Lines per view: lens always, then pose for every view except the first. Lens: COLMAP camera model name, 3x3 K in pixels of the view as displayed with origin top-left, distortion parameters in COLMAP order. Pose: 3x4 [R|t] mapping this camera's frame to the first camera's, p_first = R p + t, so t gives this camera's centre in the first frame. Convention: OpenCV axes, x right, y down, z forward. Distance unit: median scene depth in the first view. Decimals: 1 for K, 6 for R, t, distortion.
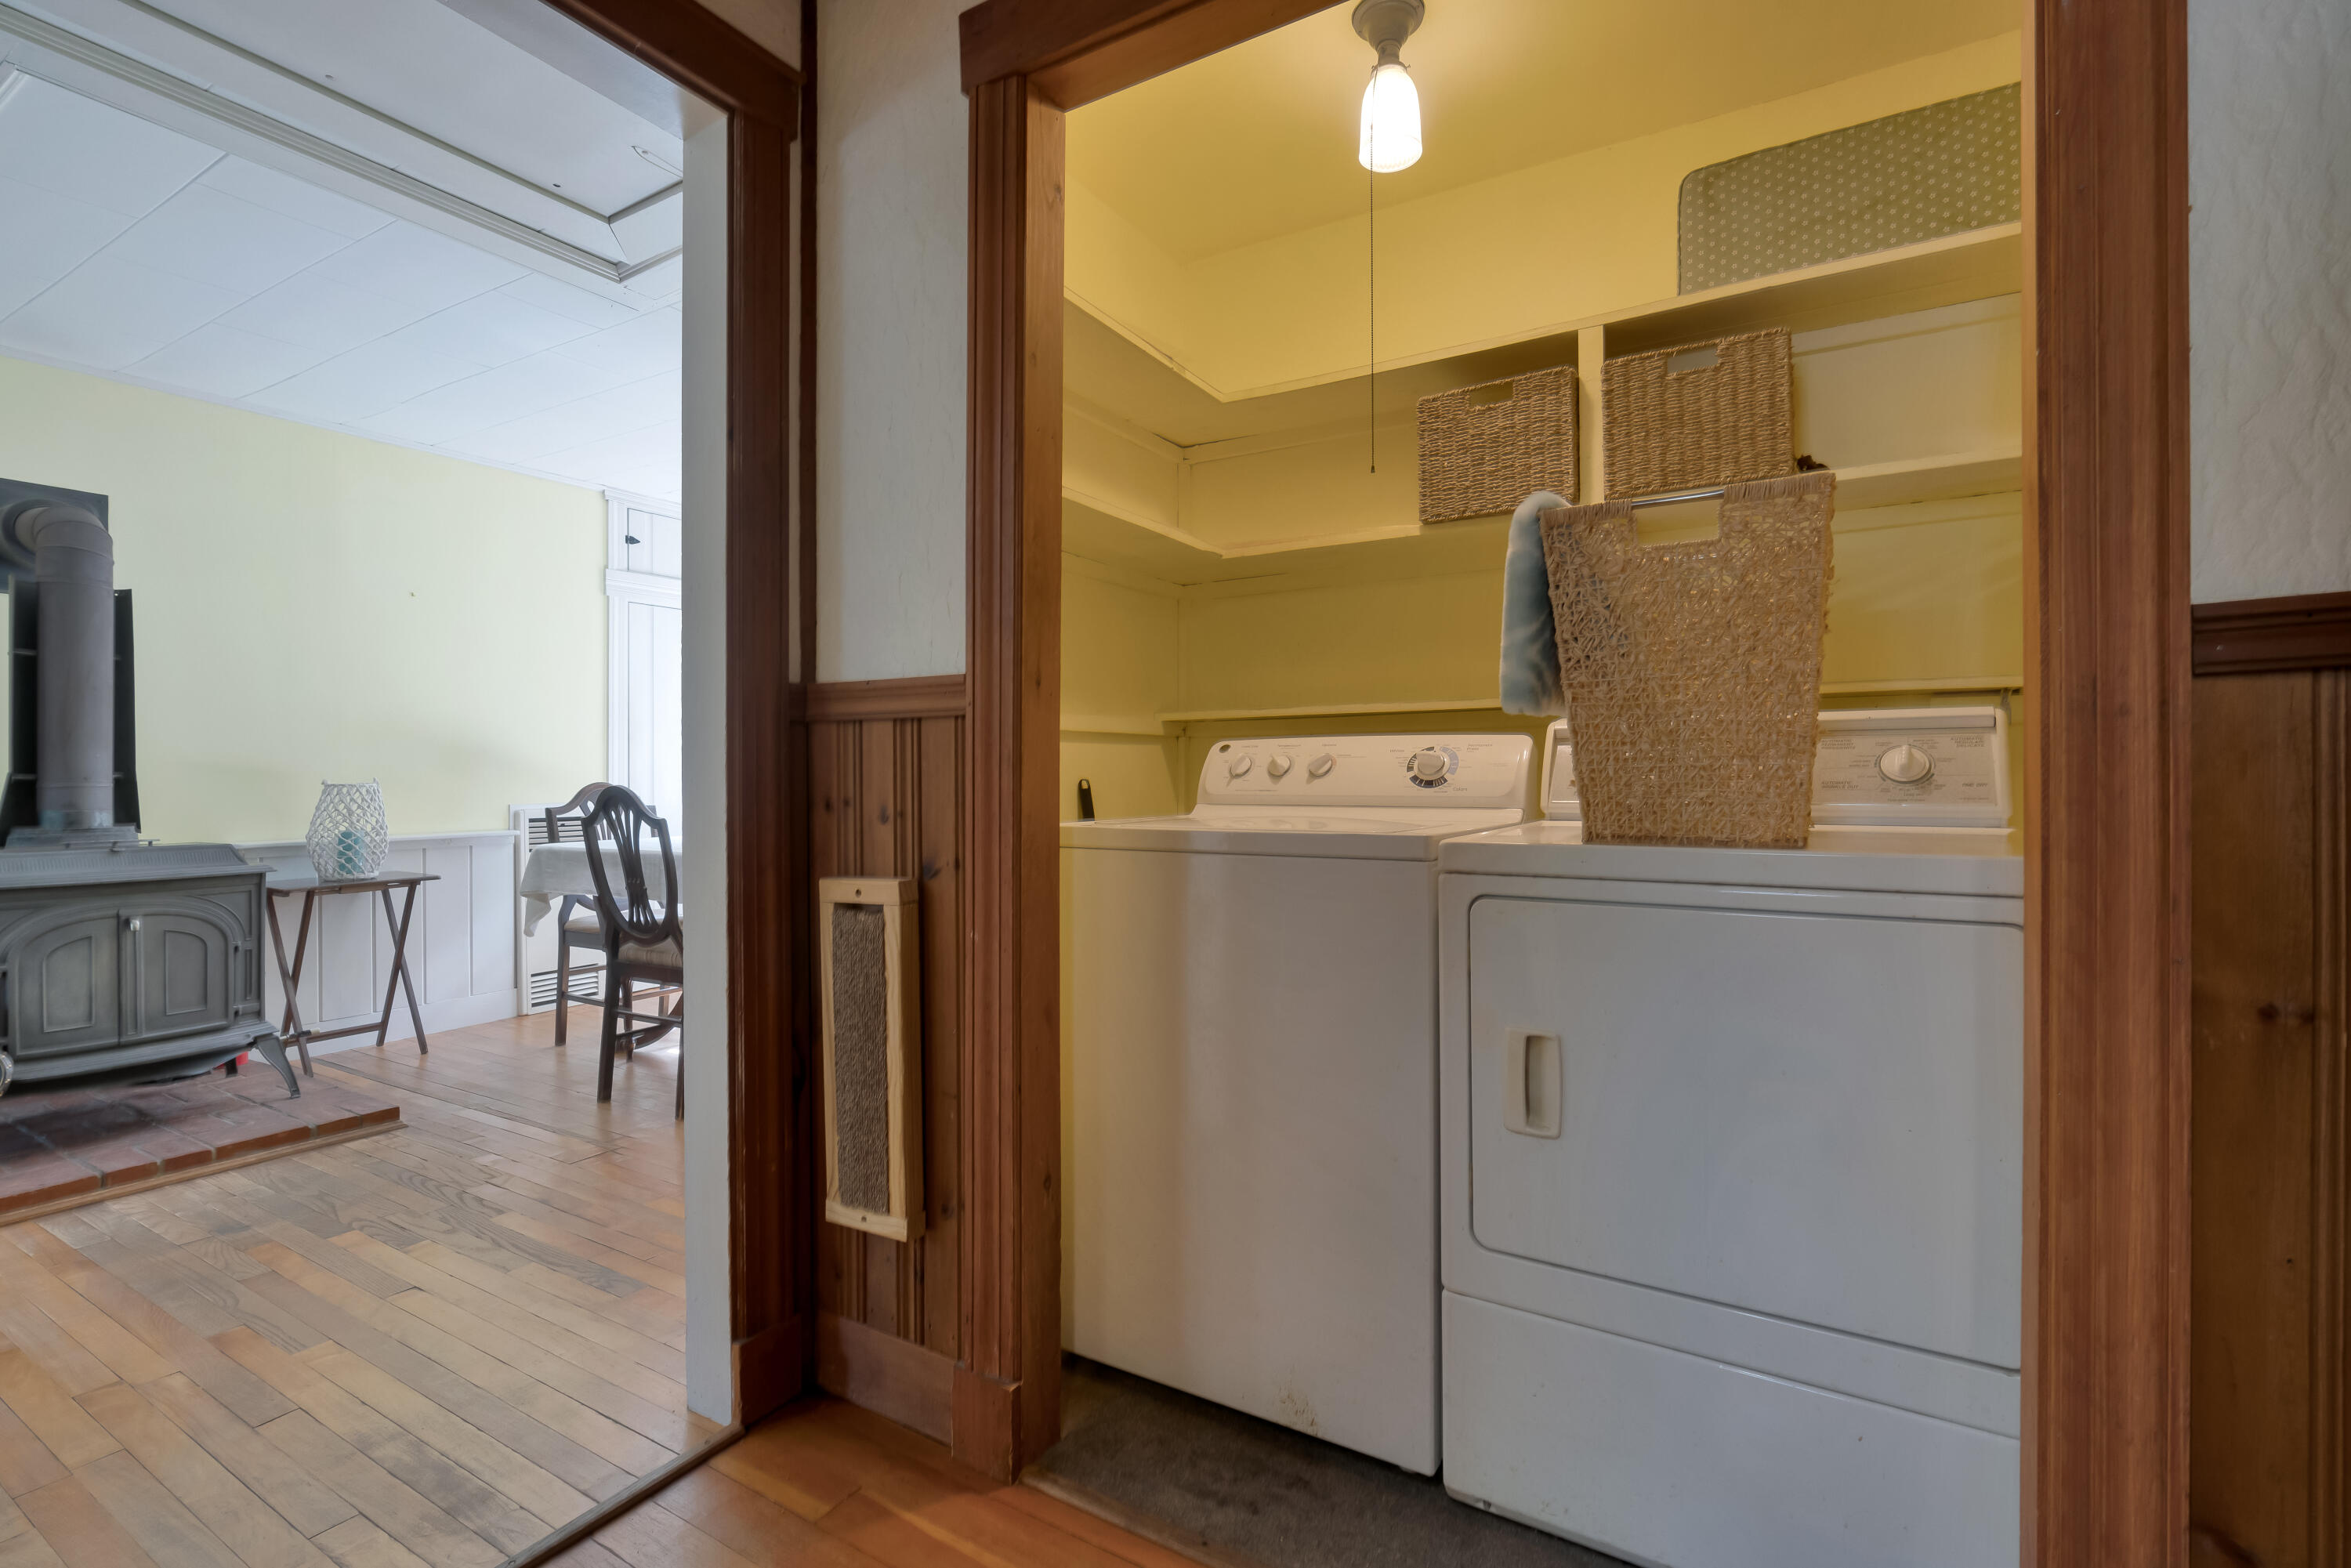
lens RADIAL K [[1059.1, 0, 1181.6], [0, 1059.1, 786.5], [0, 0, 1]] dist [0.000687, 0.000172]
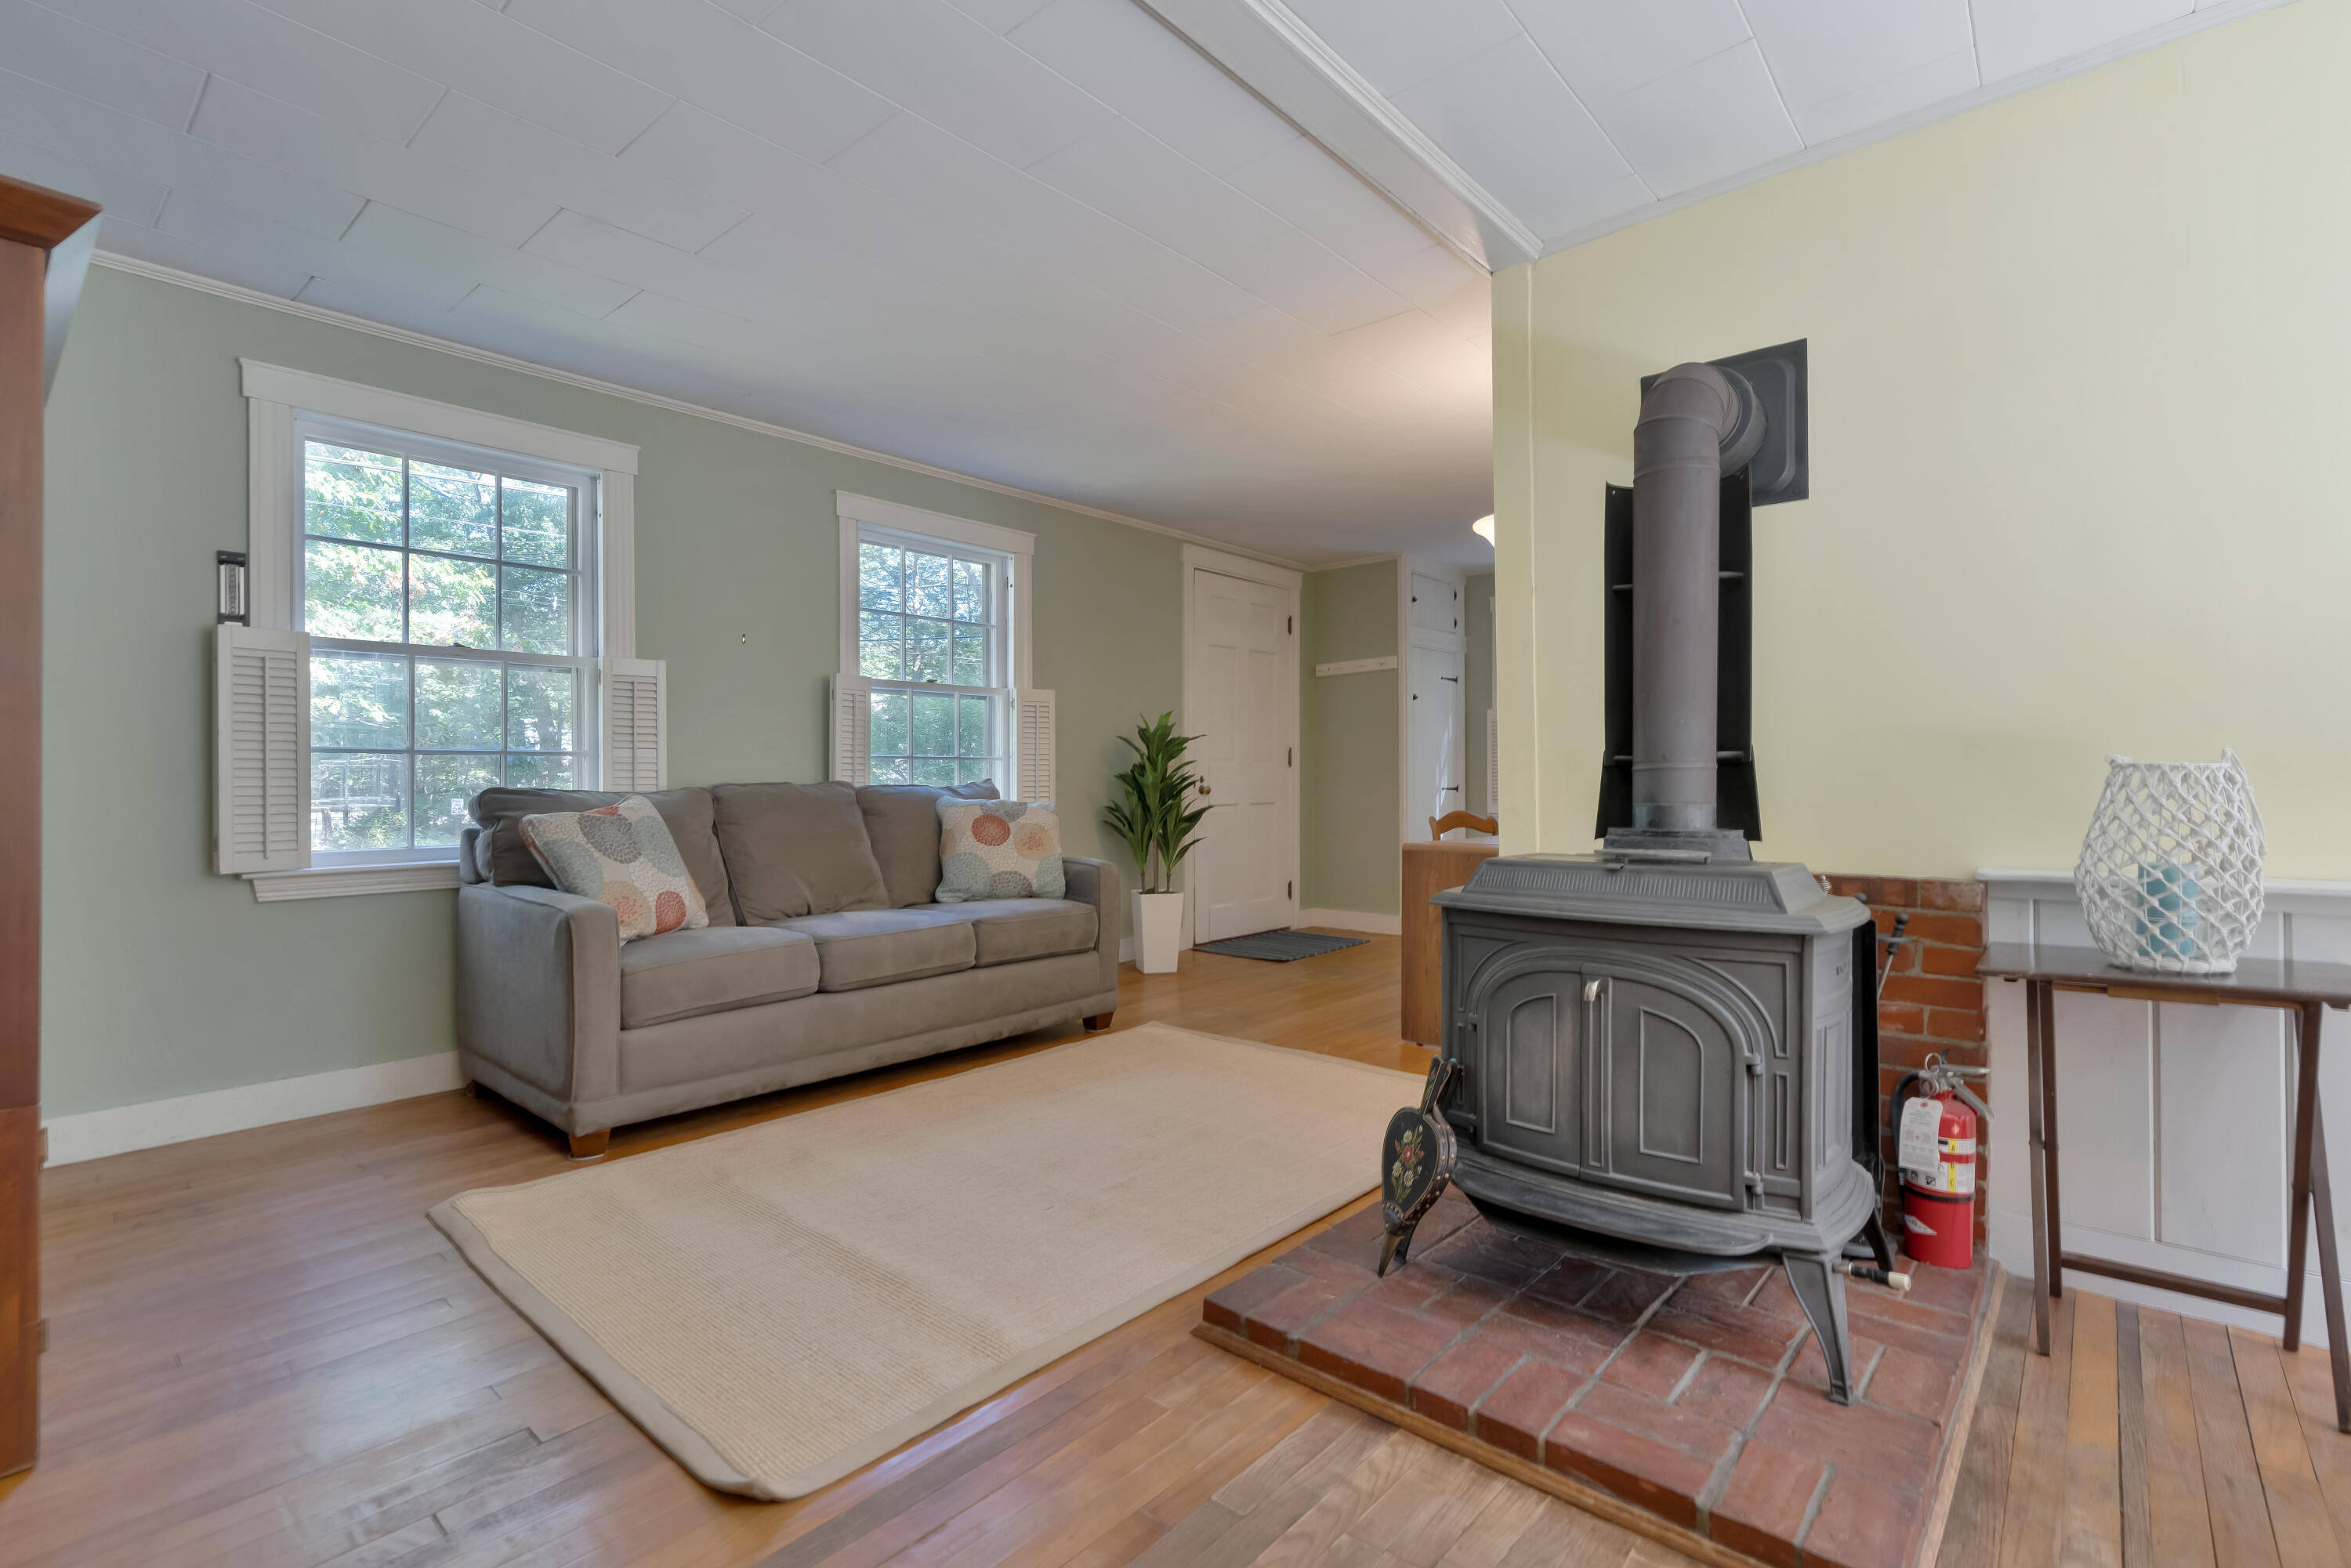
lens RADIAL K [[1059.1, 0, 1180.3], [0, 1059.1, 790.9], [0, 0, 1]] dist [0.000687, 0.000172]
pose [[-0.175607, 0.009553, -0.984414, -0.296474], [0.002652, 0.999954, 0.009231, 0.005232], [0.984457, -0.000989, -0.175624, 0.770670]]
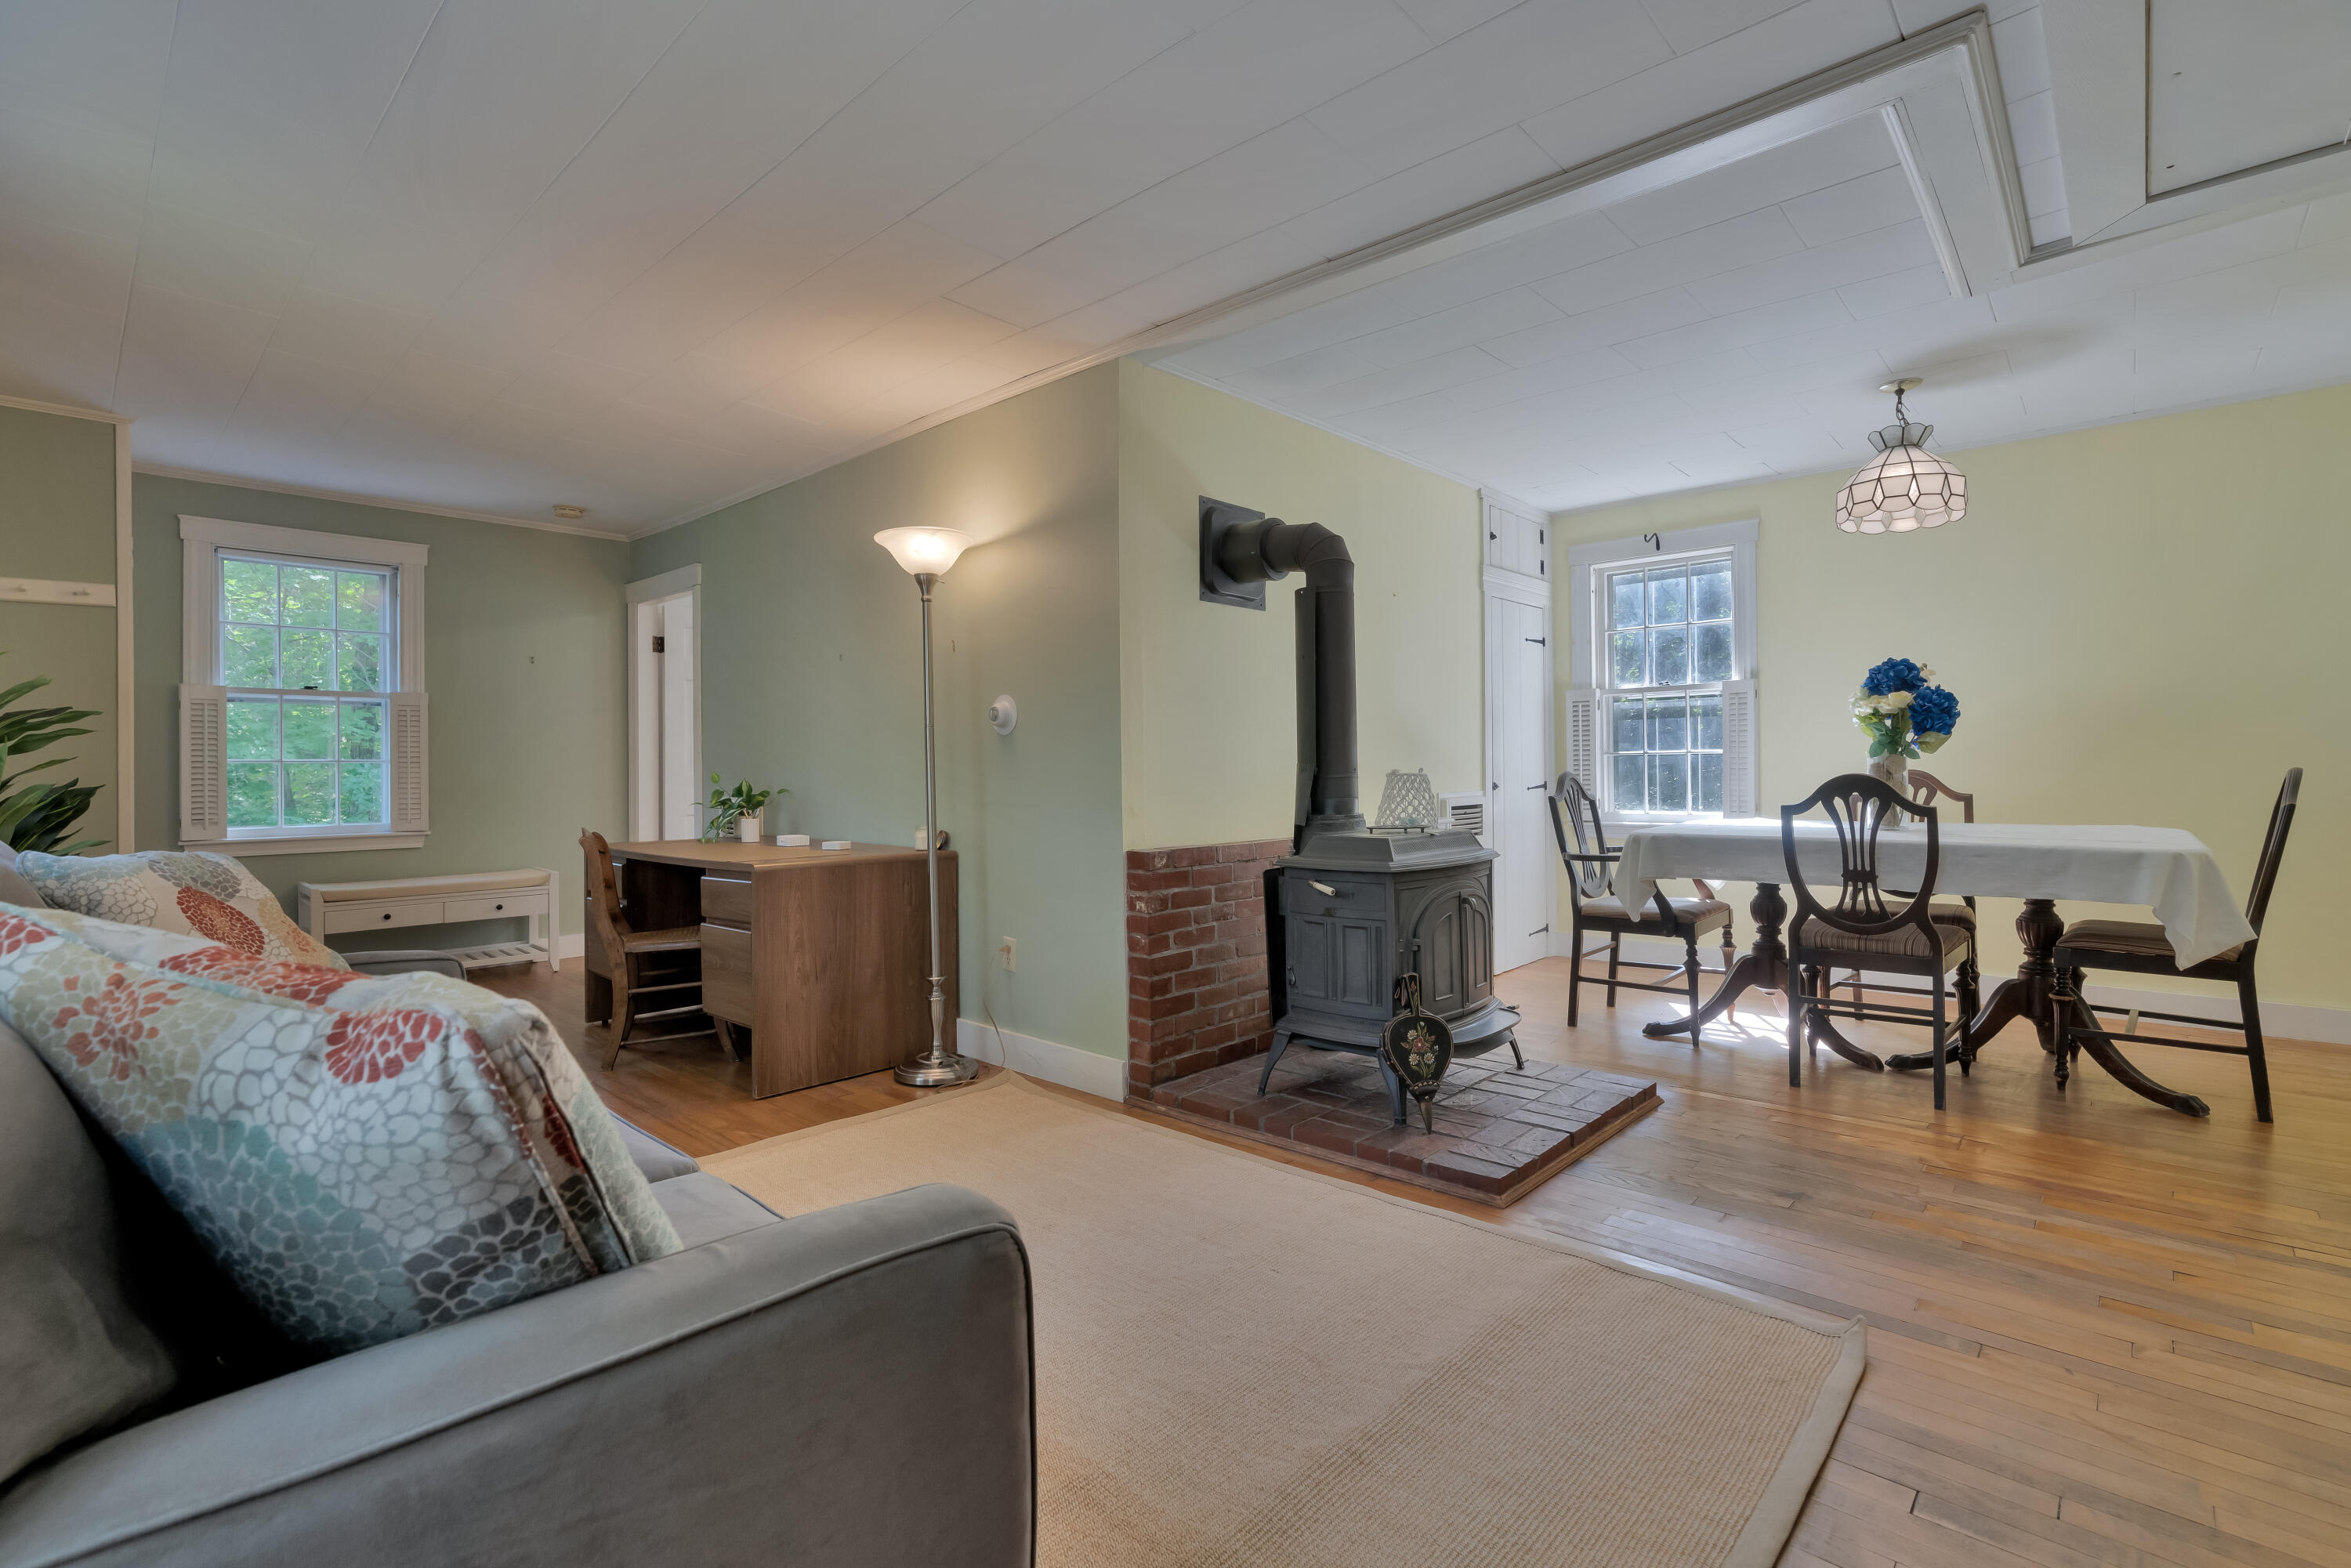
lens RADIAL K [[1059.1, 0, 1171.7], [0, 1059.1, 783.5], [0, 0, 1]] dist [0.000687, 0.000172]
pose [[0.979570, -0.010959, -0.200805, -0.954085], [0.011539, 0.999932, 0.001718, 0.002149], [0.200773, -0.004000, 0.979630, -0.106798]]
